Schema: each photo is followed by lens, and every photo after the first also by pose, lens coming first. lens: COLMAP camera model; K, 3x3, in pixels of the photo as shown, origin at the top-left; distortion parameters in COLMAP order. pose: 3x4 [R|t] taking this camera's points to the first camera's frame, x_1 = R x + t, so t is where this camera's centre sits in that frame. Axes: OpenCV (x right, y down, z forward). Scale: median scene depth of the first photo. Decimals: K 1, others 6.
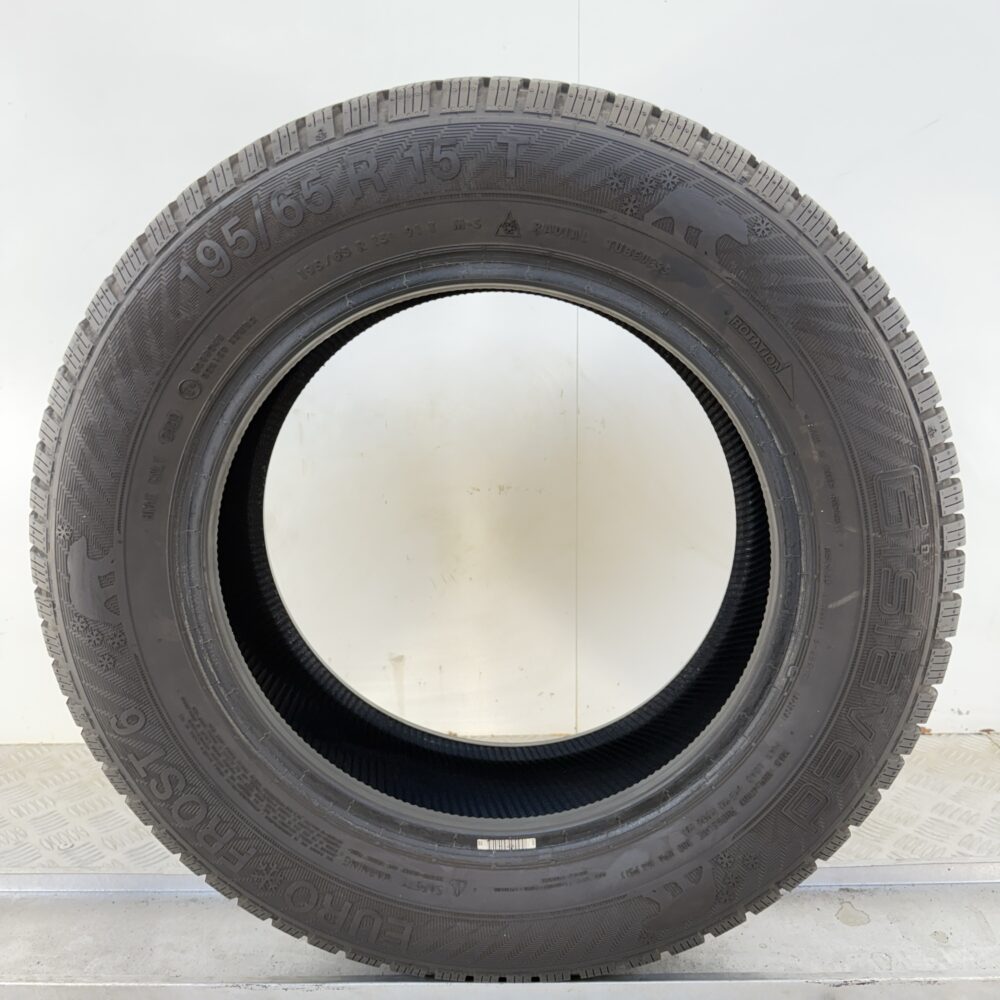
lens RADIAL K [[935.7, 0, 500.0], [0, 935.7, 500.0], [0, 0, 1]] dist [0.192644, -0.520091]
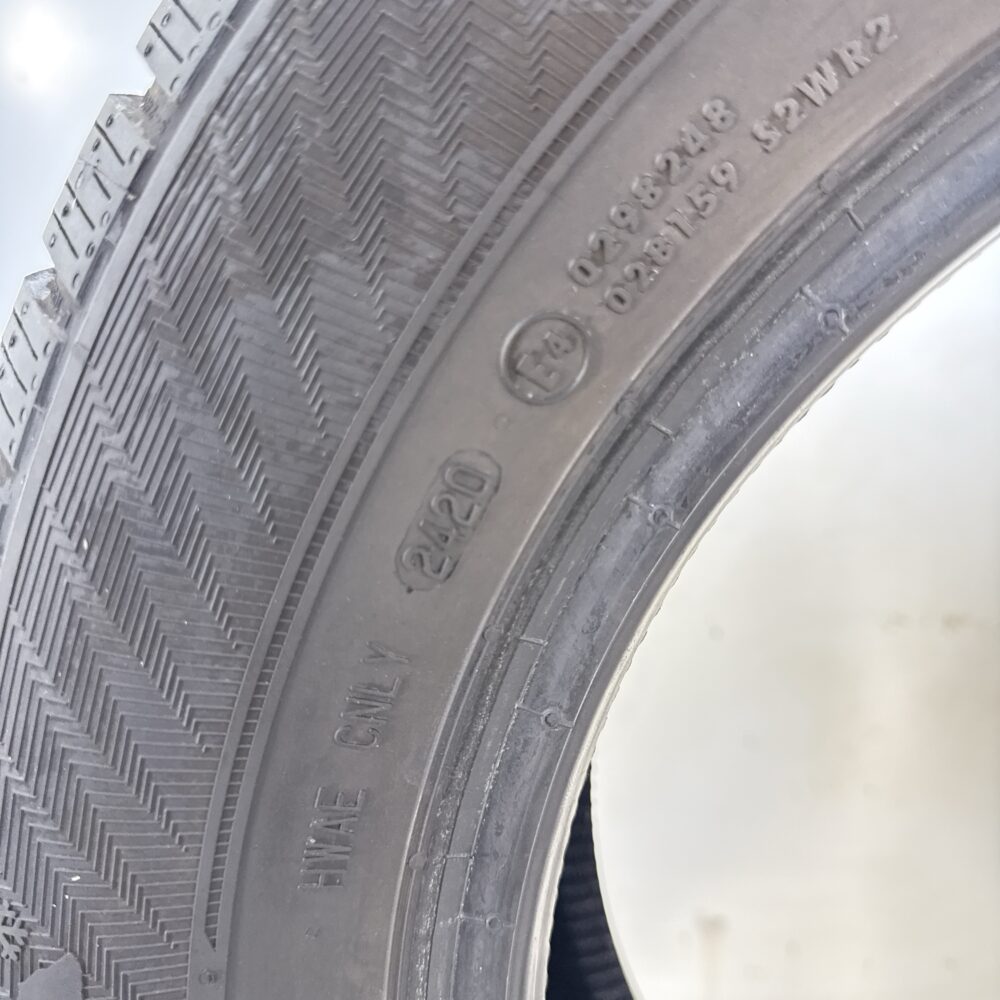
lens RADIAL K [[935.7, 0, 500.0], [0, 935.7, 500.0], [0, 0, 1]] dist [0.192644, -0.520091]
pose [[0.990560, 0.045694, -0.129238, -0.303635], [-0.053370, 0.996971, -0.056567, -0.069699], [0.126262, 0.062930, 0.989999, 0.770860]]
